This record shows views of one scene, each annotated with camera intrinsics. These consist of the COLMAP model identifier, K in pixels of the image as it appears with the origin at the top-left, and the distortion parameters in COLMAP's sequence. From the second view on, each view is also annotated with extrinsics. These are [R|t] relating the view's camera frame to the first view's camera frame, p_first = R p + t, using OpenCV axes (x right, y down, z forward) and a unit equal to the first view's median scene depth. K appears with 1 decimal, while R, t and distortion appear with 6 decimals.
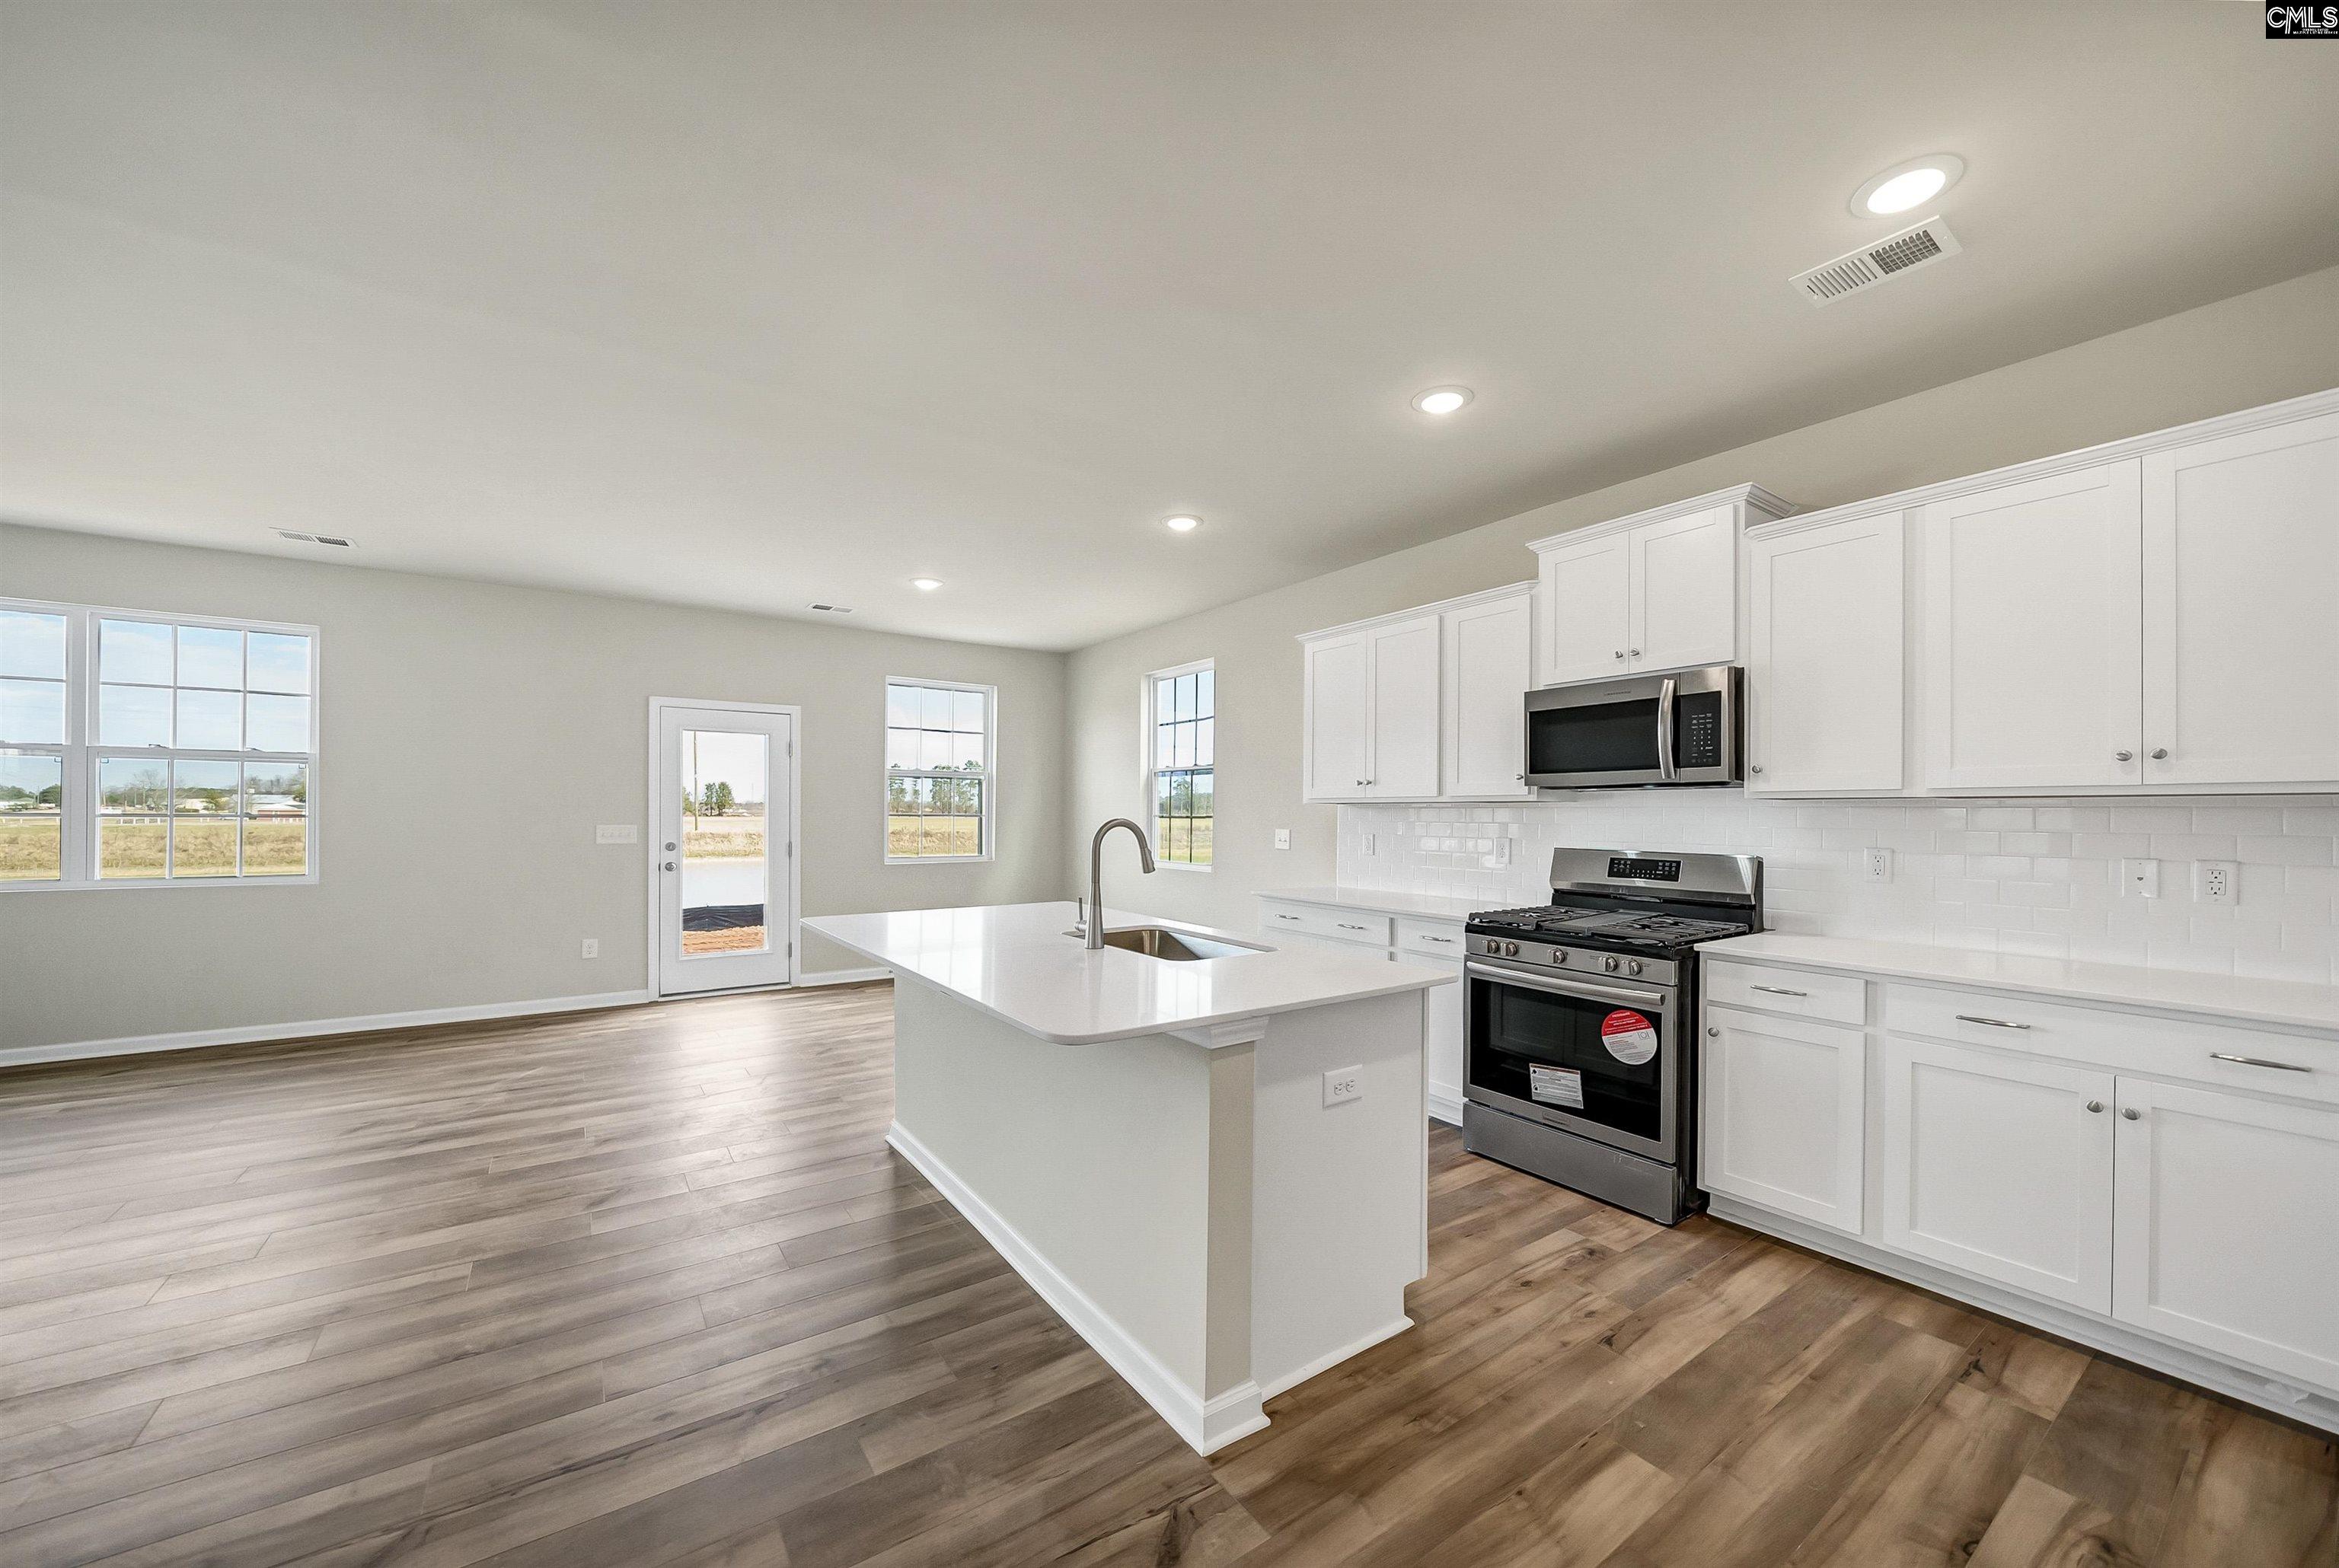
lens RADIAL K [[821.3, 0, 1165.5], [0, 821.3, 816.0], [0, 0, 1]] dist [-0.004443, -0.000398]
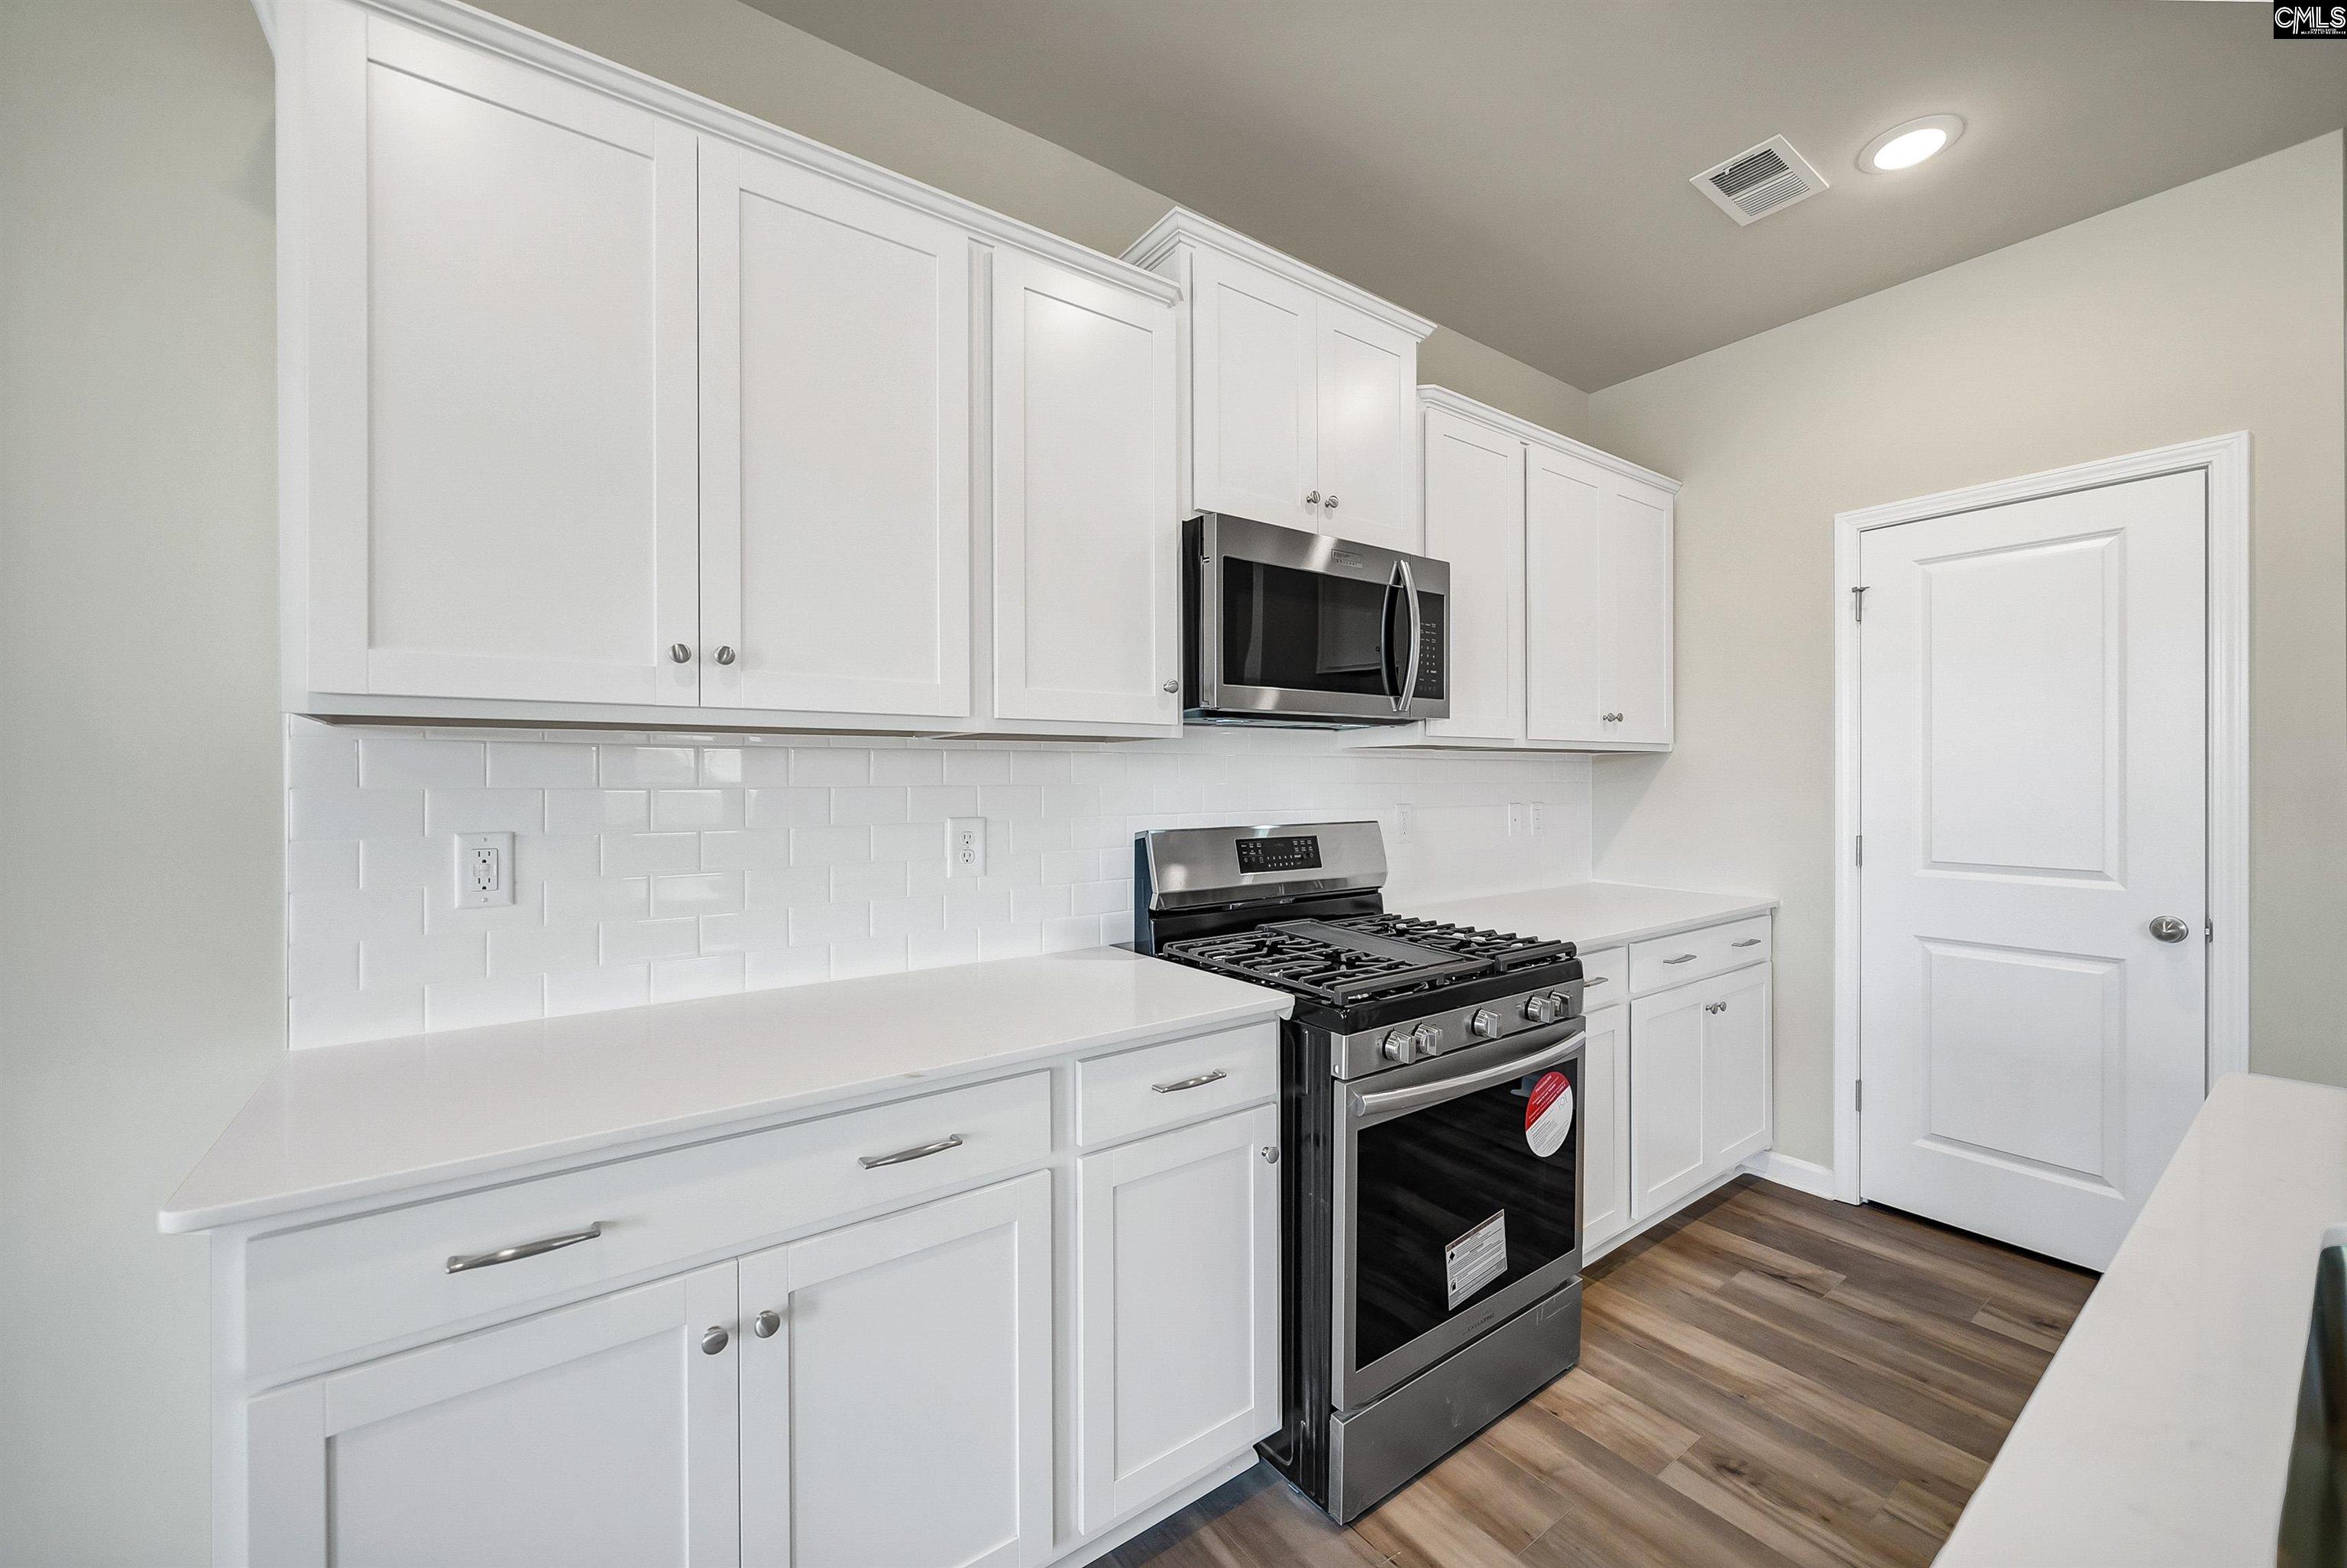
lens RADIAL K [[937.2, 0, 1194.0], [0, 937.2, 789.9], [0, 0, 1]] dist [-0.001677, -0.000280]
pose [[-0.023227, -0.024203, 0.999437, -0.127601], [0.002971, 0.999701, 0.024279, -0.000965], [-0.999726, 0.003533, -0.023148, 1.087145]]
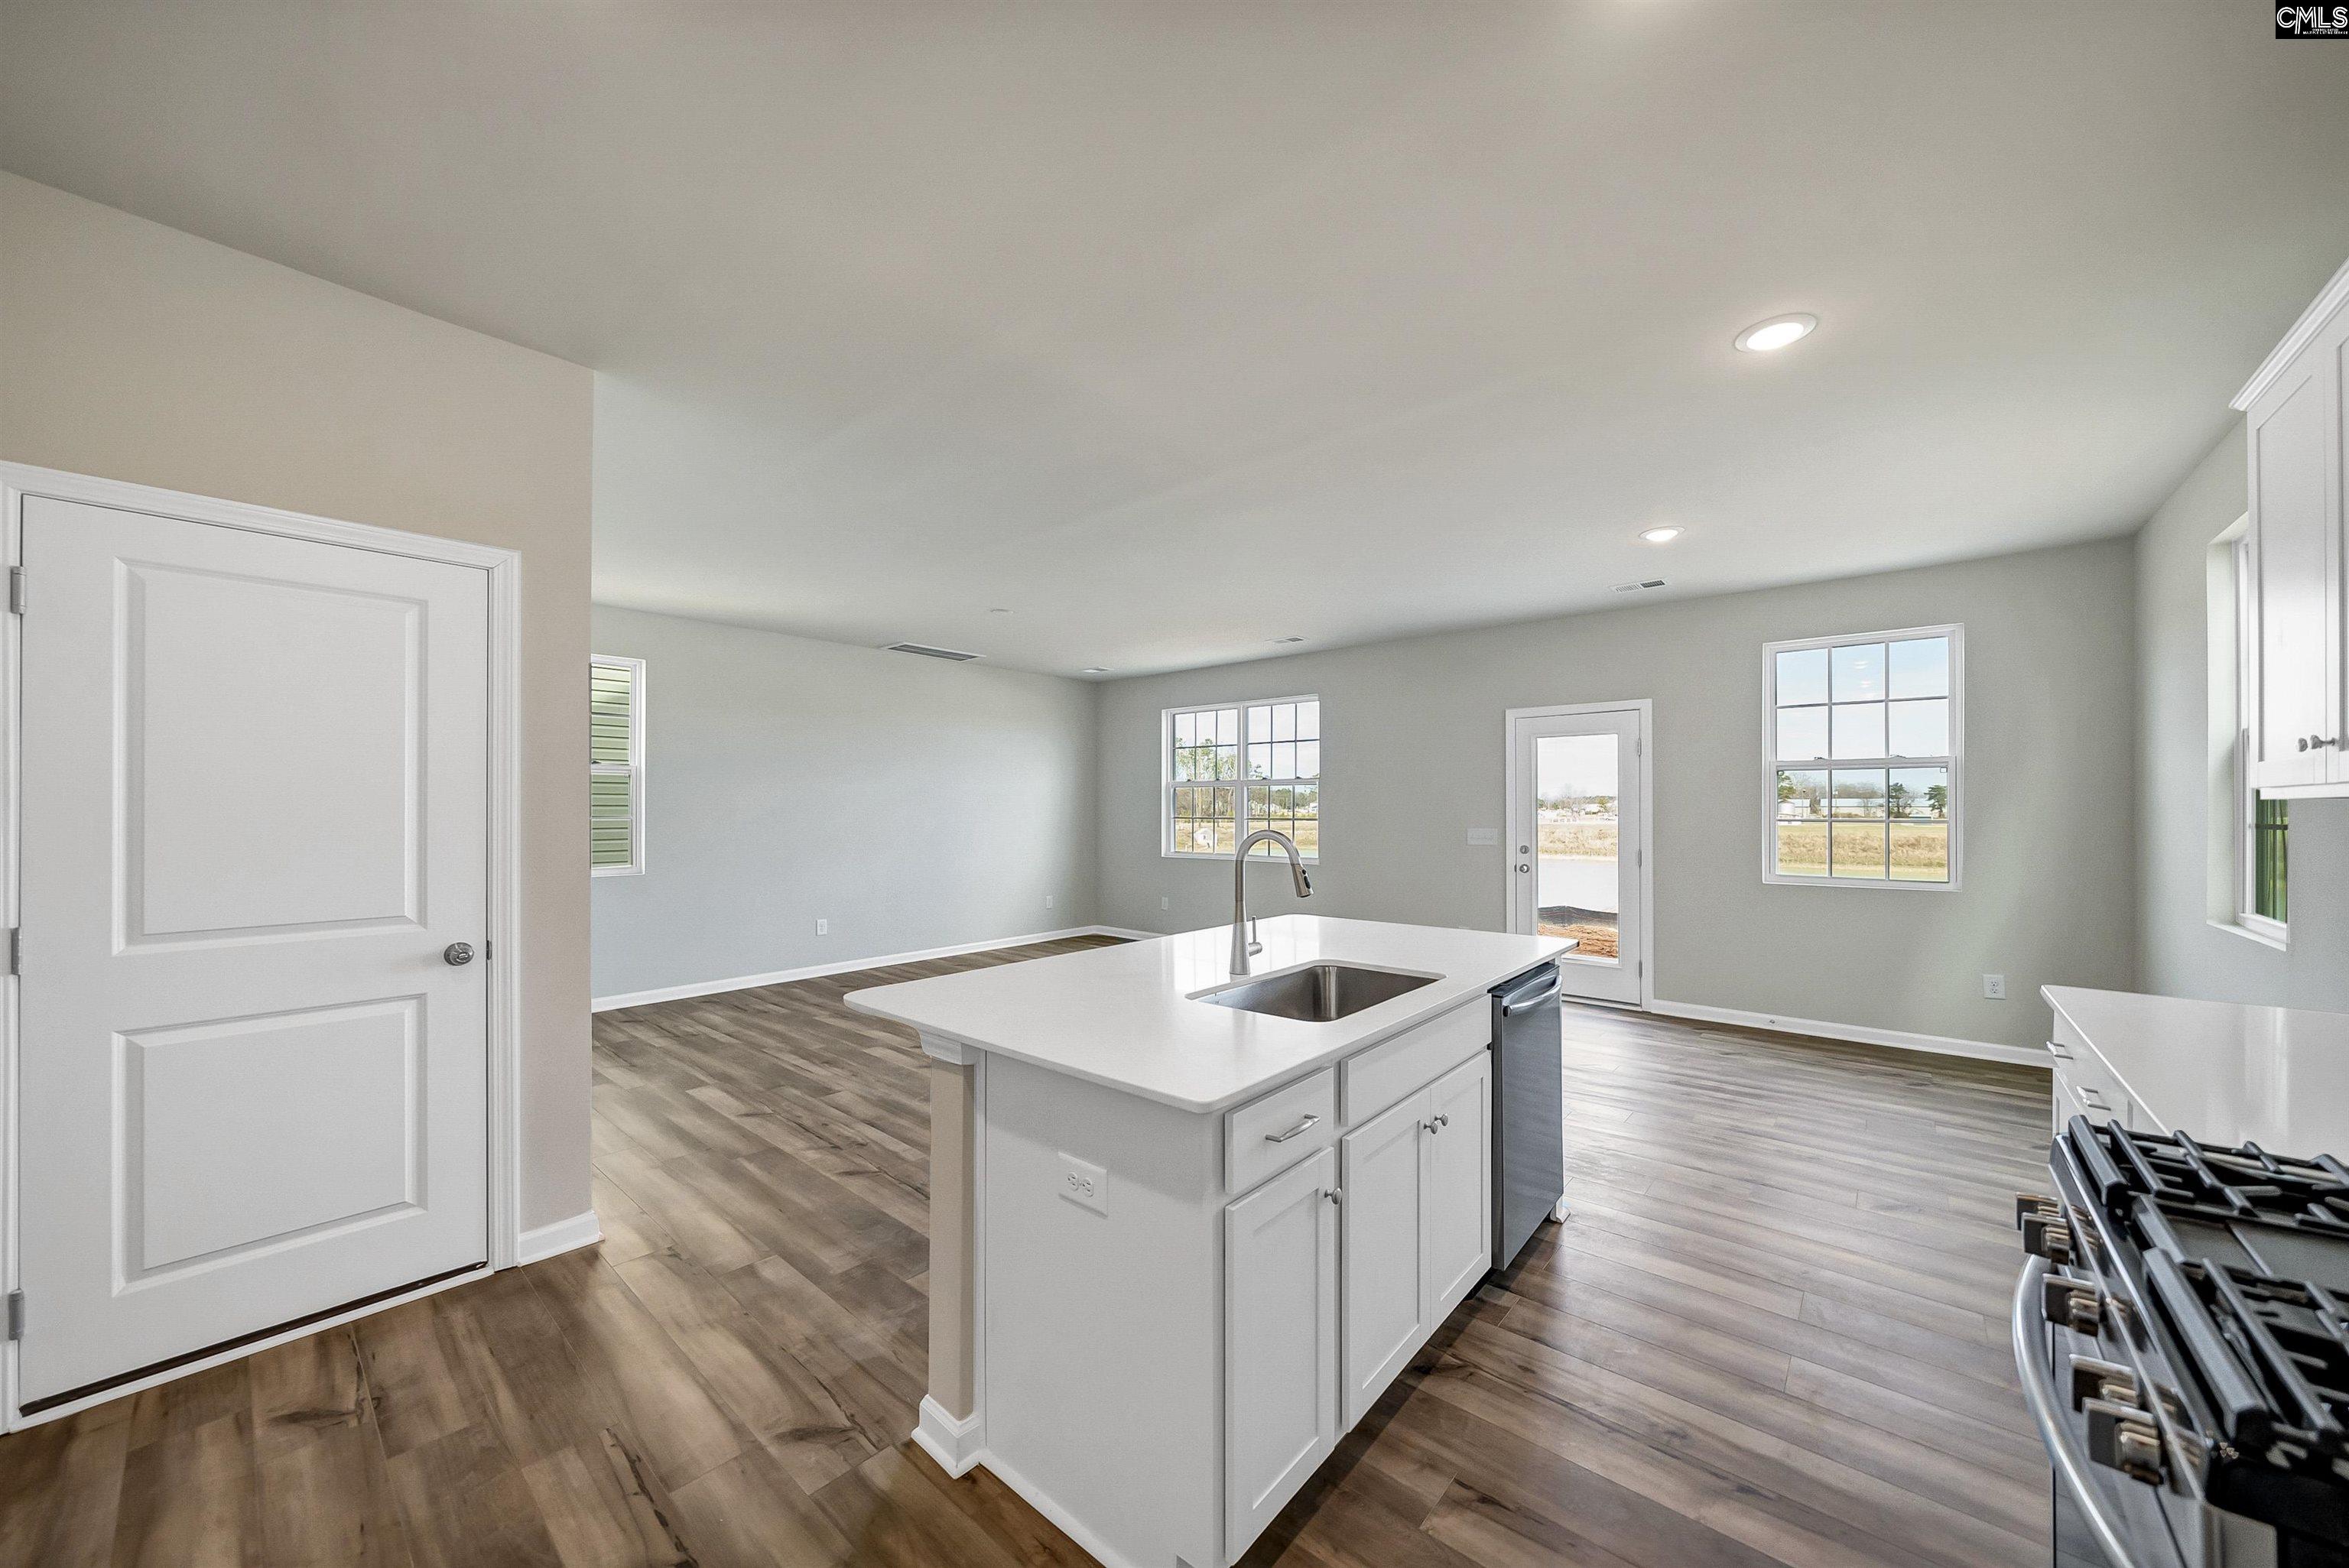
lens RADIAL K [[847.7, 0, 1189.6], [0, 847.7, 799.4], [0, 0, 1]] dist [-0.005588, -0.000268]
pose [[0.260648, -0.018350, -0.965259, 0.615578], [-0.002480, 0.999803, -0.019676, -0.008874], [0.965431, 0.007523, 0.260551, 0.539395]]
